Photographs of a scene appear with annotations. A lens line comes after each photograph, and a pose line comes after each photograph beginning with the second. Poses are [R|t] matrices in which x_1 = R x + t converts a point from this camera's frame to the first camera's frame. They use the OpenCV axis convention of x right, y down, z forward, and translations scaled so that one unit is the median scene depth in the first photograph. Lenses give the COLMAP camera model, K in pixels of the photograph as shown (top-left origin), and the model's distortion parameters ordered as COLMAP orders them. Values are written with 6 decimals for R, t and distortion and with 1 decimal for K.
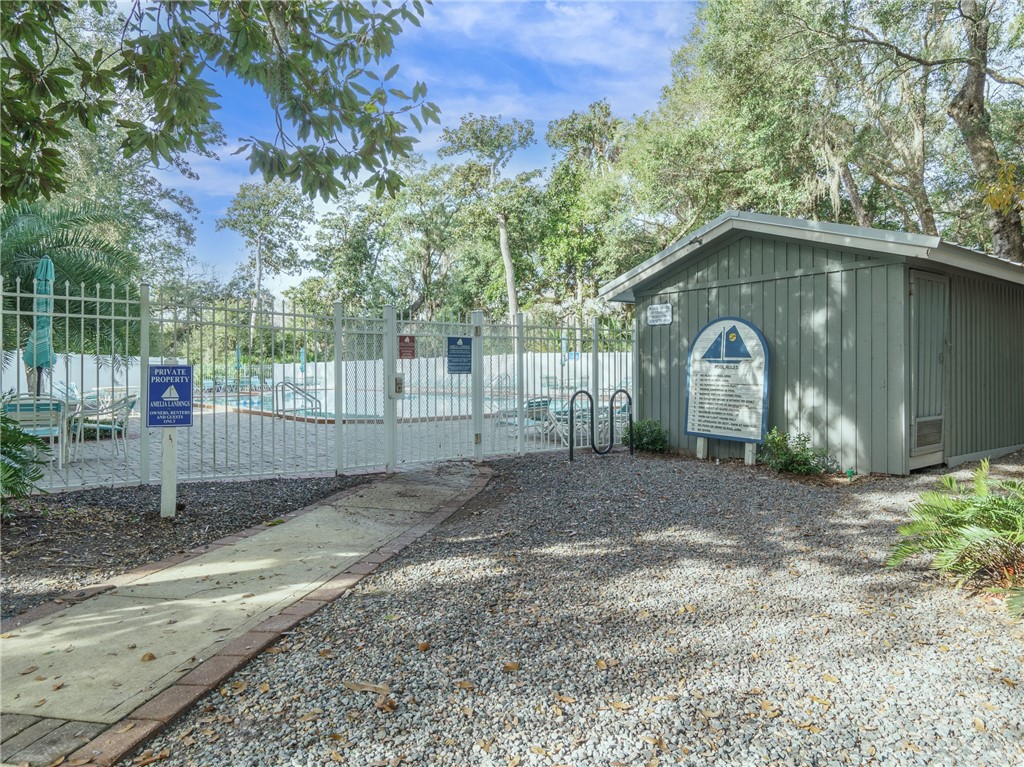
lens RADIAL K [[633.9, 0, 517.4], [0, 633.9, 375.0], [0, 0, 1]] dist [-0.000674, -0.000554]
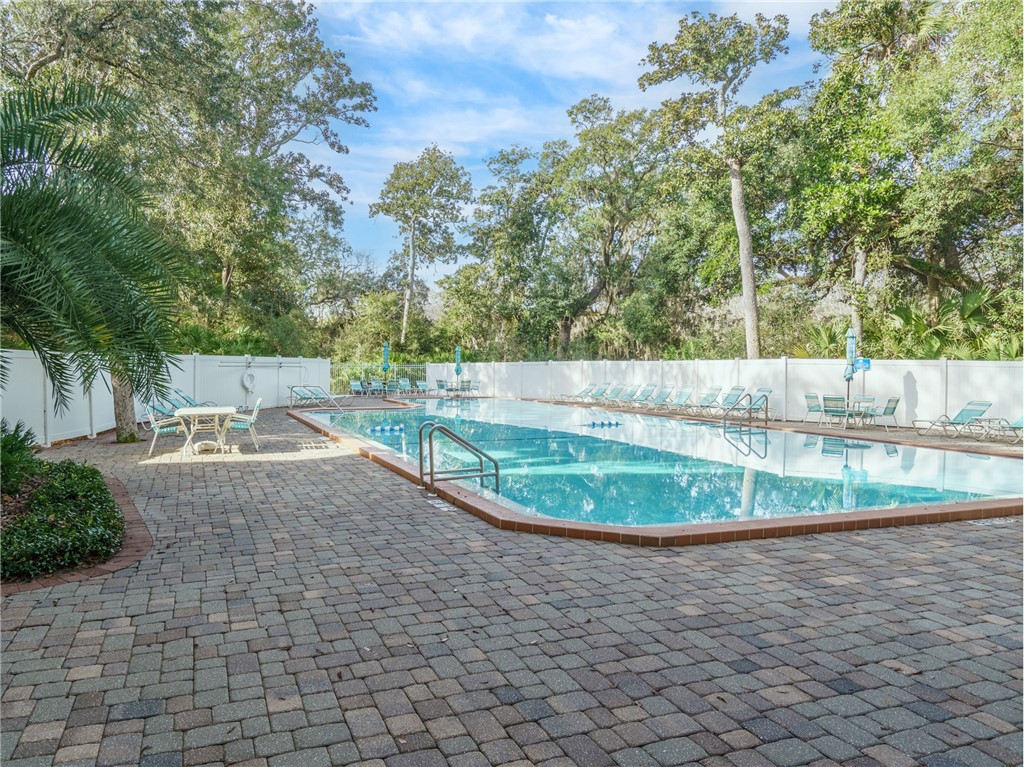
lens RADIAL K [[633.9, 0, 517.4], [0, 633.9, 375.0], [0, 0, 1]] dist [-0.000674, -0.000554]
pose [[0.973957, 0.015912, -0.226175, -0.075846], [-0.013433, 0.999832, 0.012496, -0.016235], [0.226335, -0.009132, 0.974007, 0.210122]]
